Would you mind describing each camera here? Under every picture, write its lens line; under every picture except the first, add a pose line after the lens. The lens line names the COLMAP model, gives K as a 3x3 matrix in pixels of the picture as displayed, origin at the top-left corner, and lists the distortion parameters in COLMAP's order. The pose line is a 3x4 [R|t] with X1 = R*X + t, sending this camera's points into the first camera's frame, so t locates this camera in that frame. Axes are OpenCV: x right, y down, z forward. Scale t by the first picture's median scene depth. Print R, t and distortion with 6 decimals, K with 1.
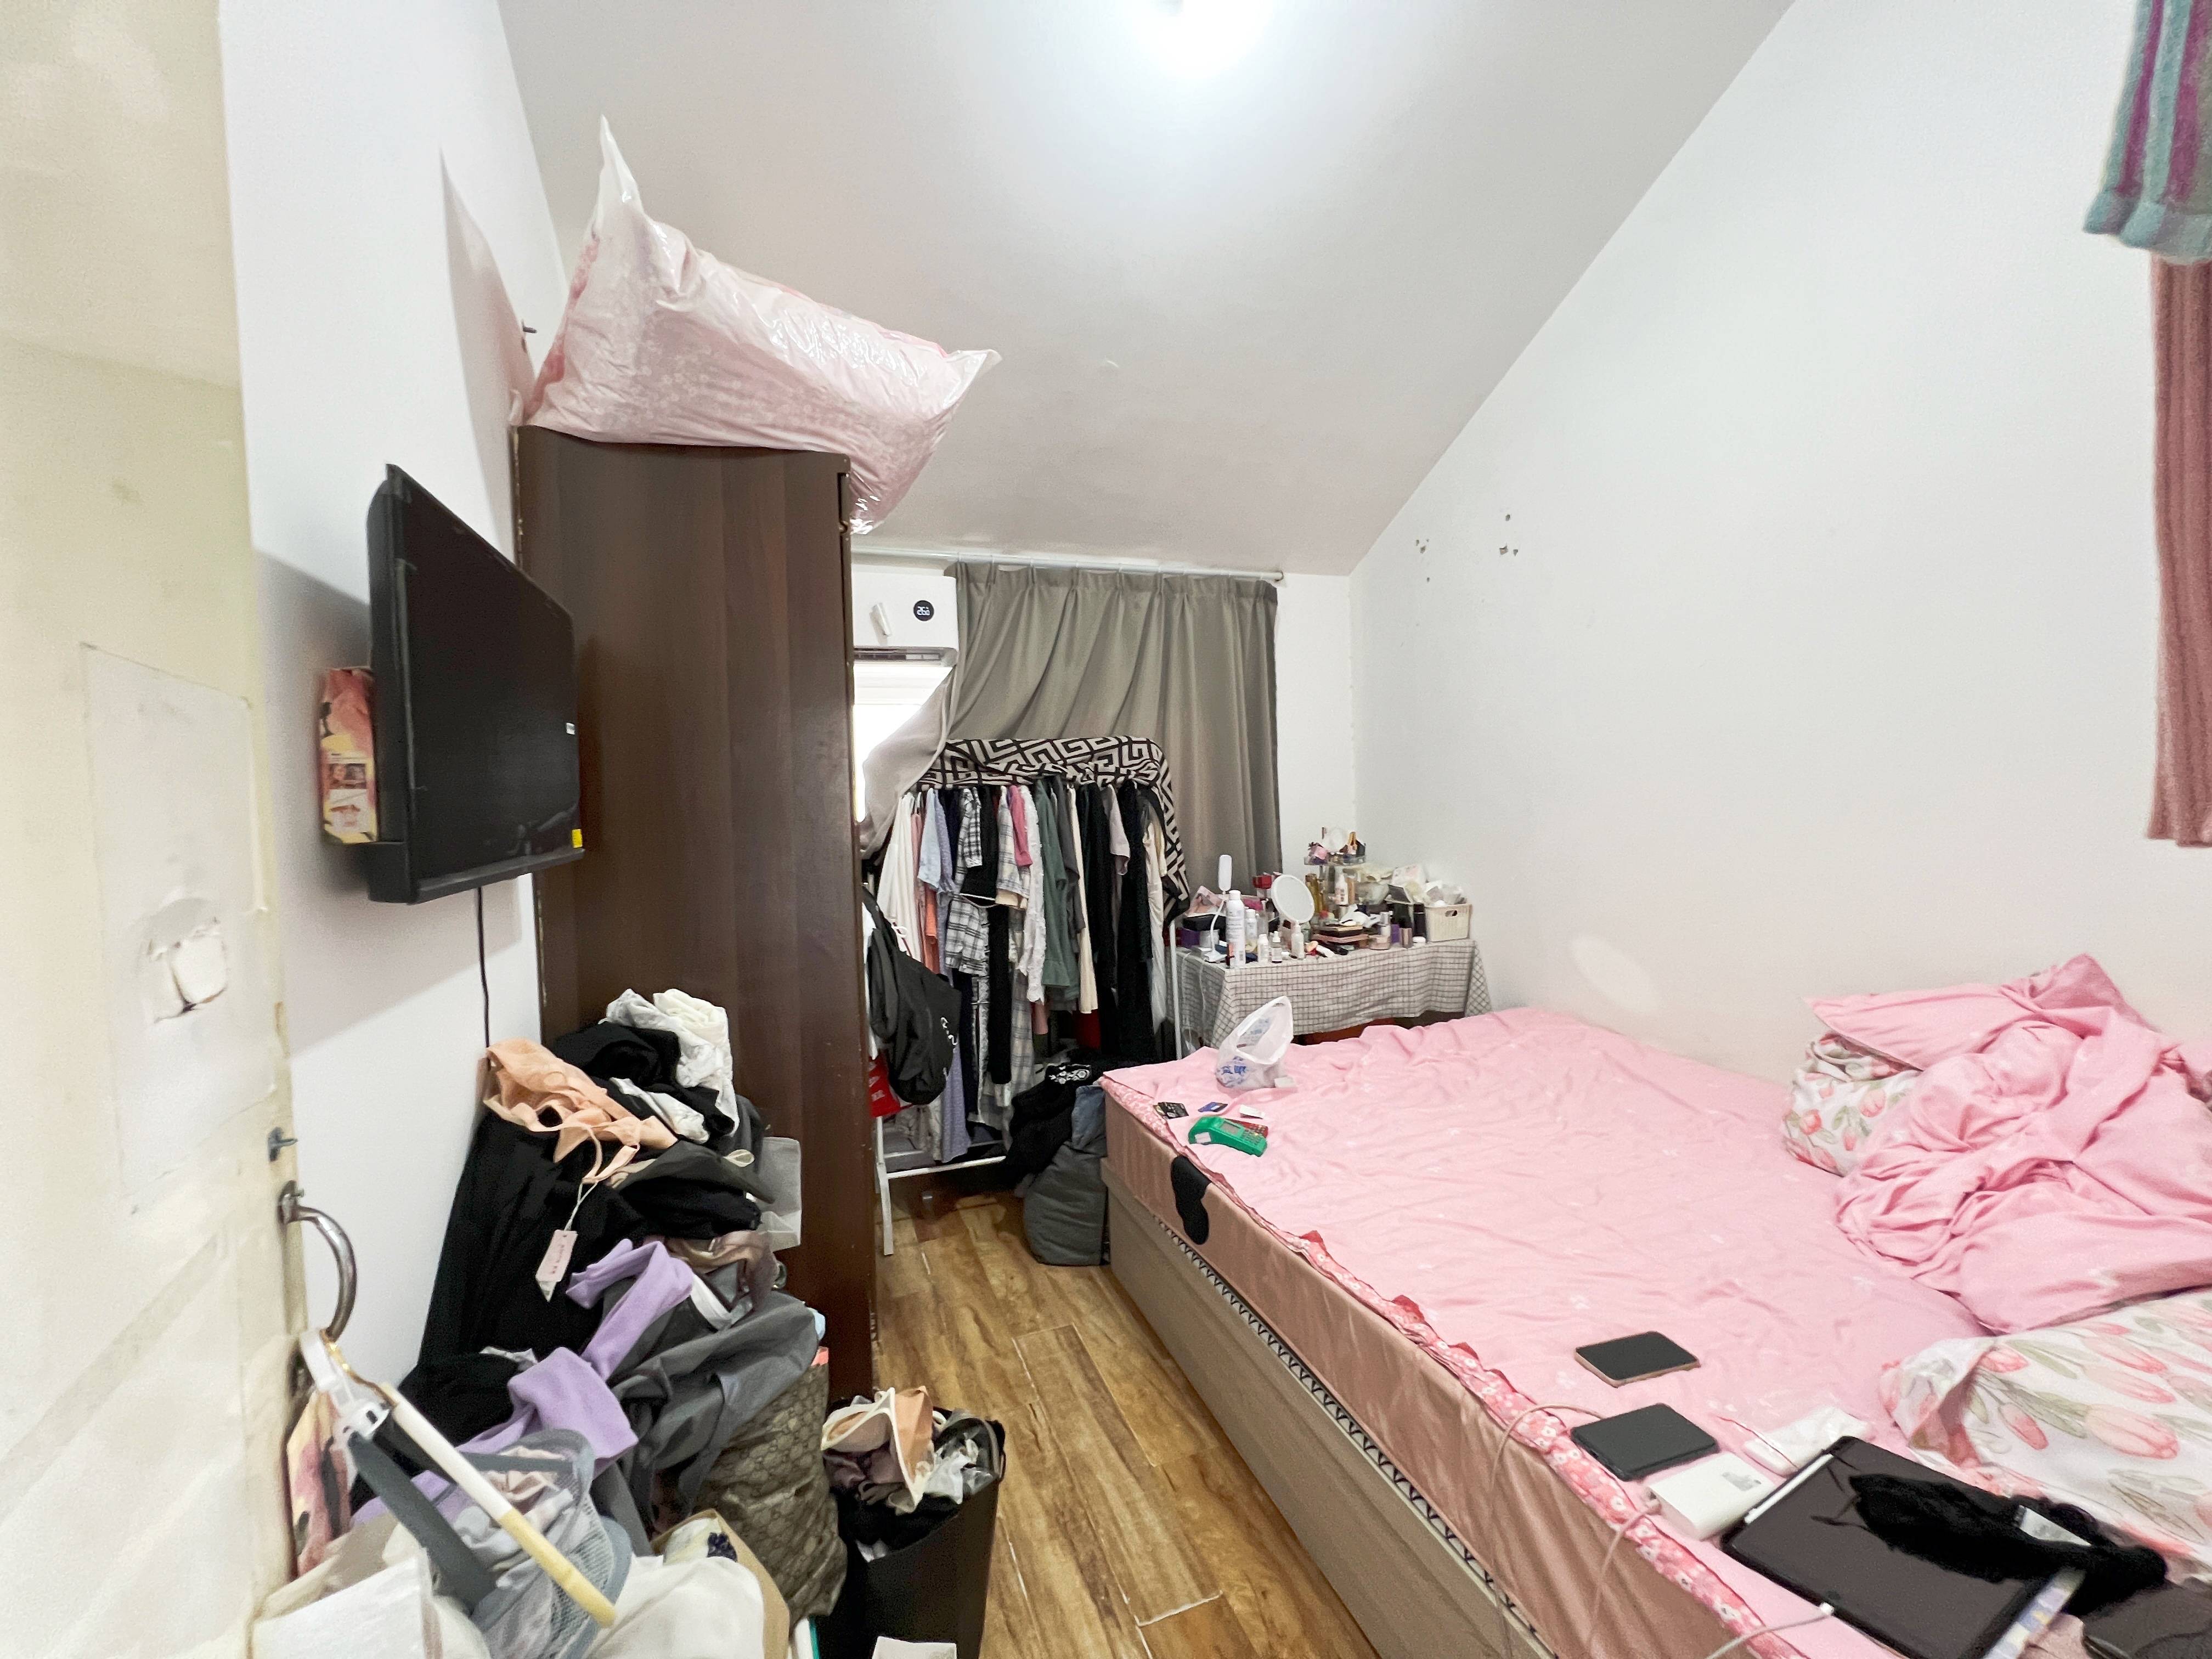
lens RADIAL K [[884.7, 0, 1103.9], [0, 884.7, 821.7], [0, 0, 1]] dist [-0.003765, 0.001783]
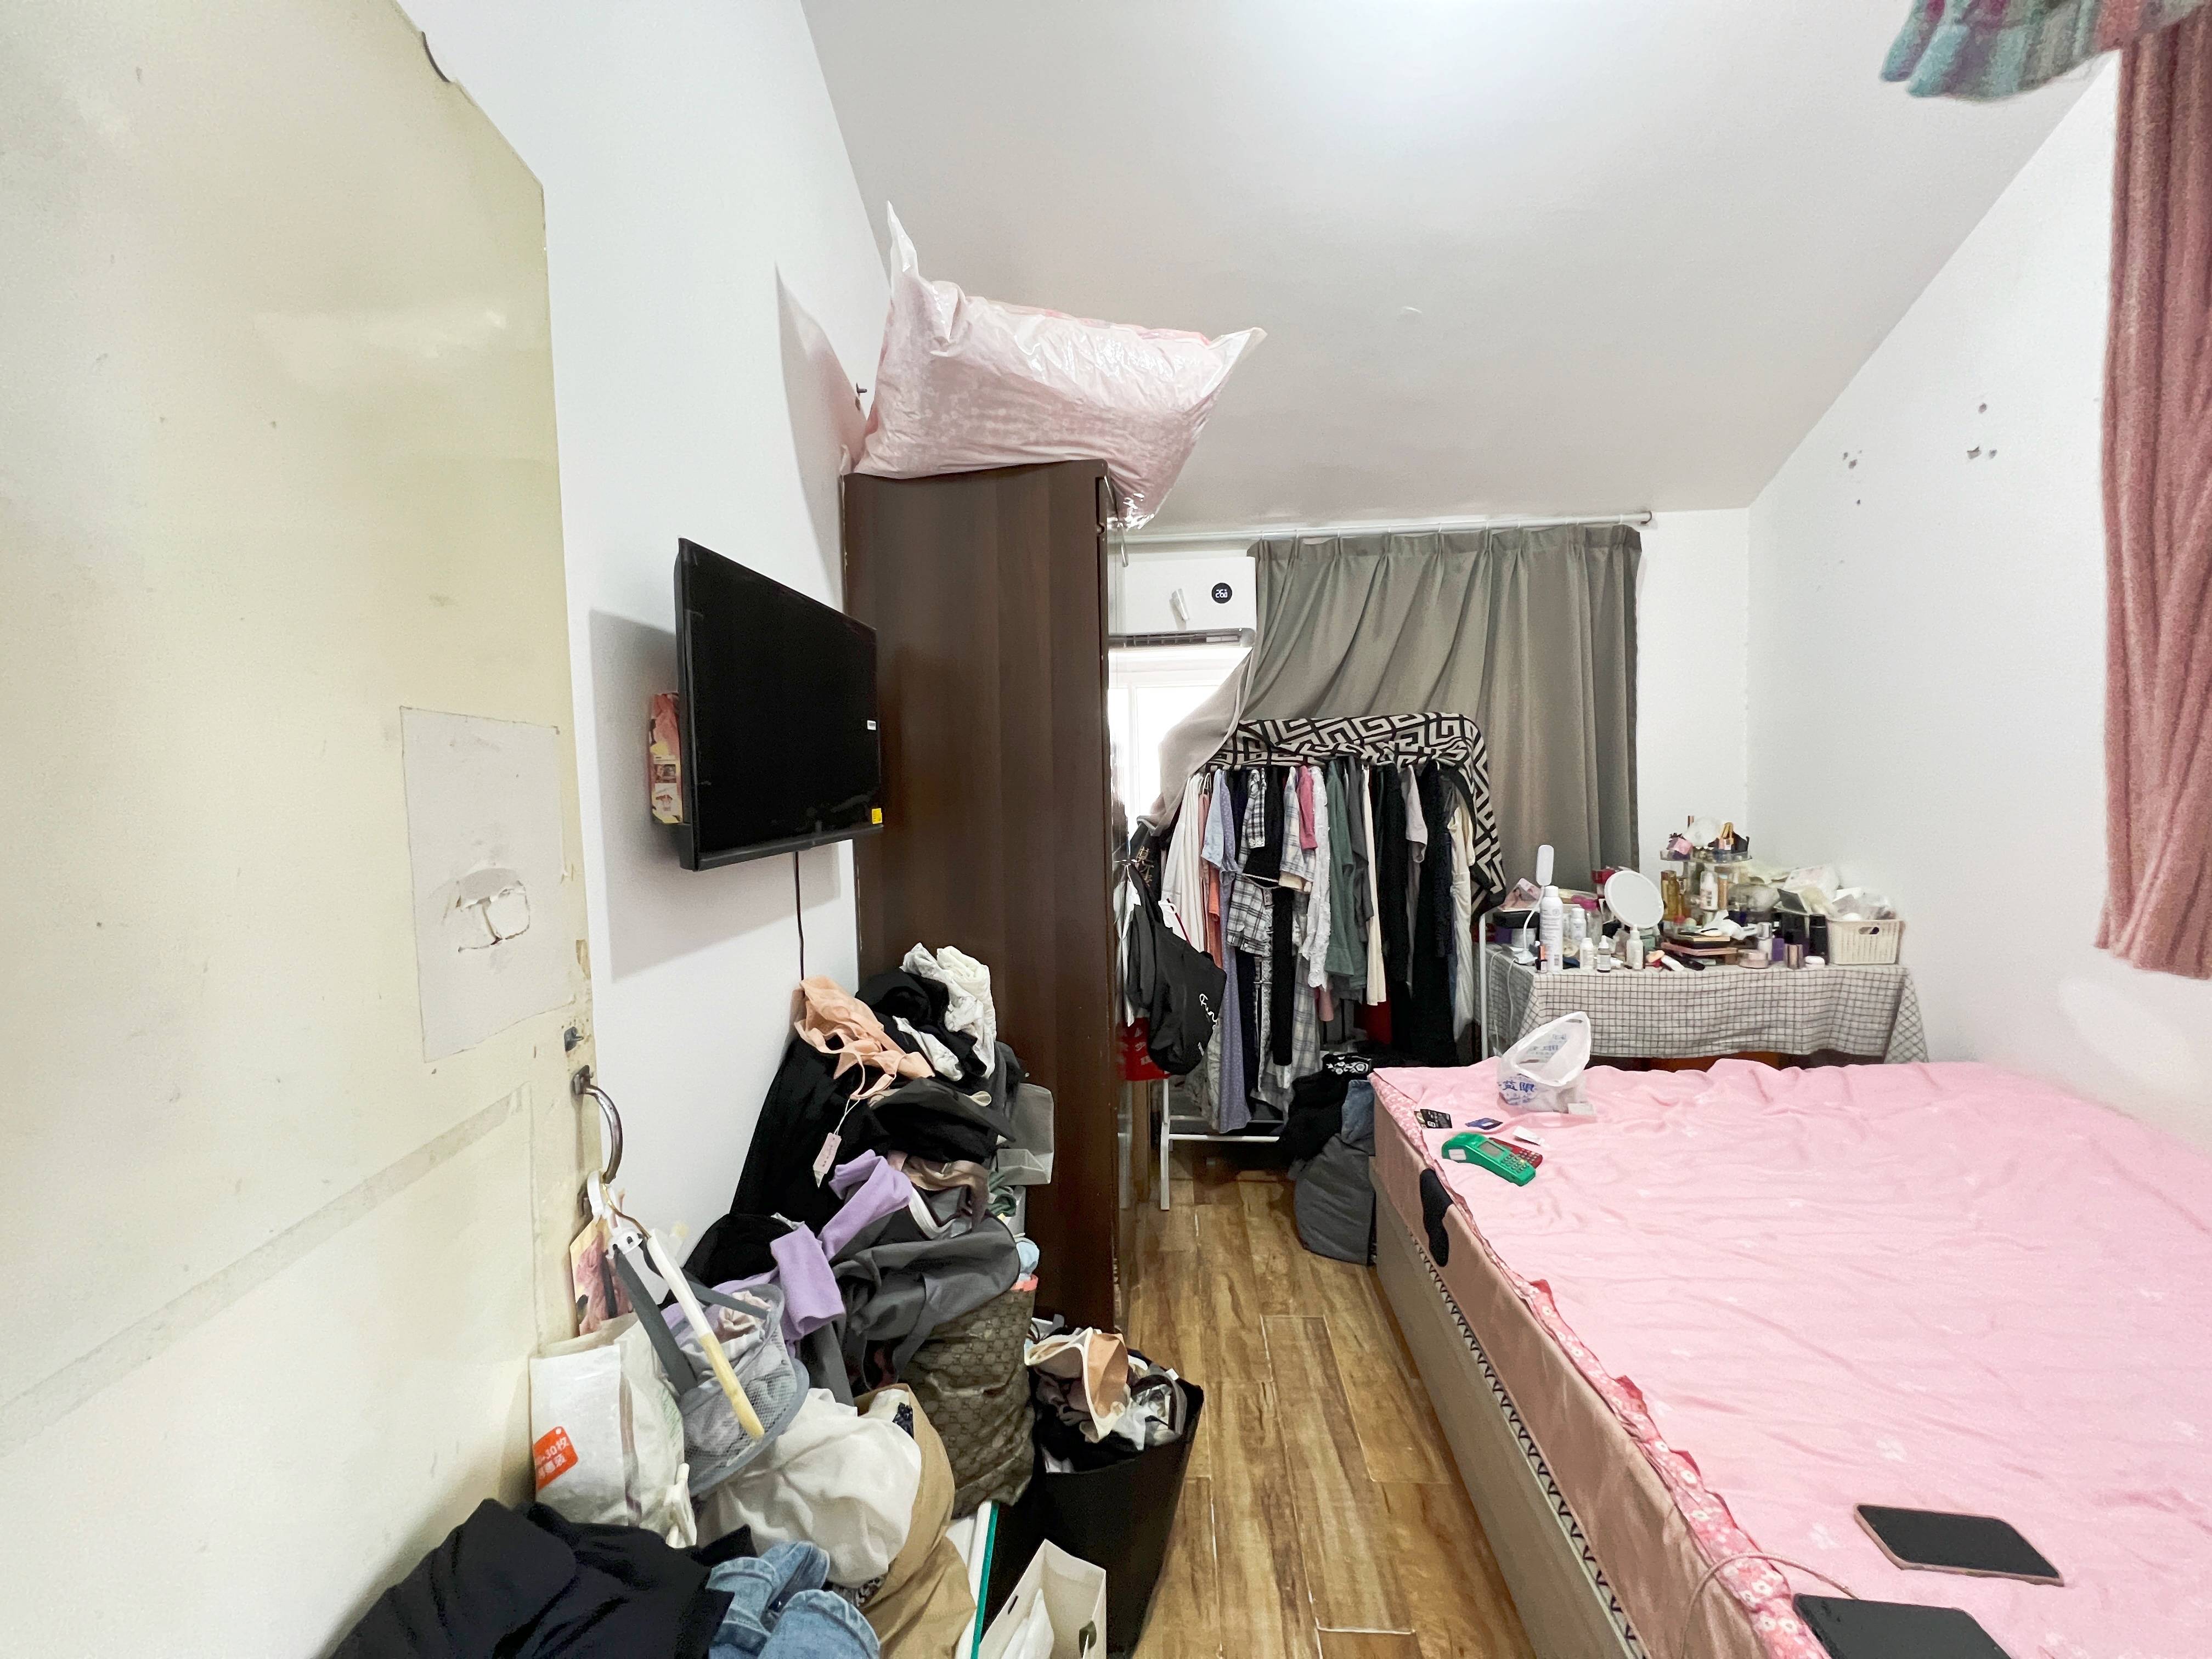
lens RADIAL K [[884.7, 0, 1103.6], [0, 884.7, 821.3], [0, 0, 1]] dist [-0.003765, 0.001783]
pose [[0.913613, 0.028571, -0.405580, 0.166542], [-0.015377, 0.999242, 0.035755, -0.020415], [0.406294, -0.026429, 0.913360, 0.020421]]
